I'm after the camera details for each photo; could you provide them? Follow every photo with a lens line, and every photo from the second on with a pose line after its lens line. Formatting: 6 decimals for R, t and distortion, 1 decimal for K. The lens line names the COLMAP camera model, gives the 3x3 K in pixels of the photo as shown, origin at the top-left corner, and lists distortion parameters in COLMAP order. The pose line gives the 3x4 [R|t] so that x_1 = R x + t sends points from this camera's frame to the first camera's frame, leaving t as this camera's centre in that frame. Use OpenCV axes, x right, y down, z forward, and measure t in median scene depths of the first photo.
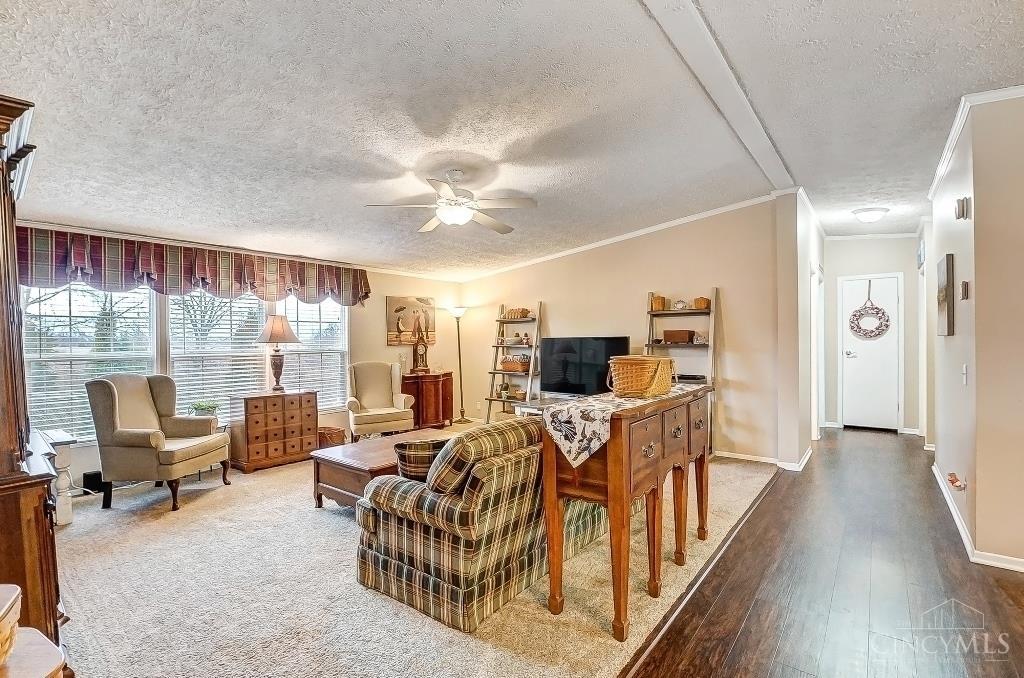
lens RADIAL K [[428.6, 0, 512.0], [0, 428.6, 339.0], [0, 0, 1]] dist [-0.001000, -0.000085]
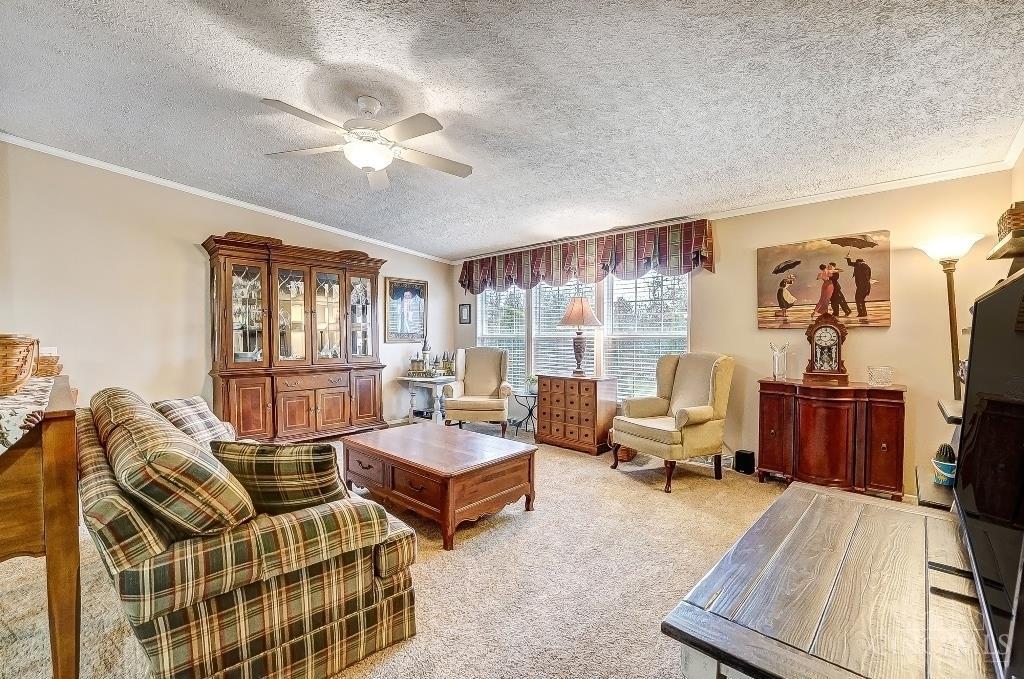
lens RADIAL K [[428.6, 0, 512.0], [0, 428.6, 339.5], [0, 0, 1]] dist [-0.001000, -0.000085]
pose [[-0.041038, 0.011933, -0.999086, 0.383163], [0.000813, 0.999929, 0.011910, 0.024703], [0.999157, -0.000324, -0.041045, 0.762554]]
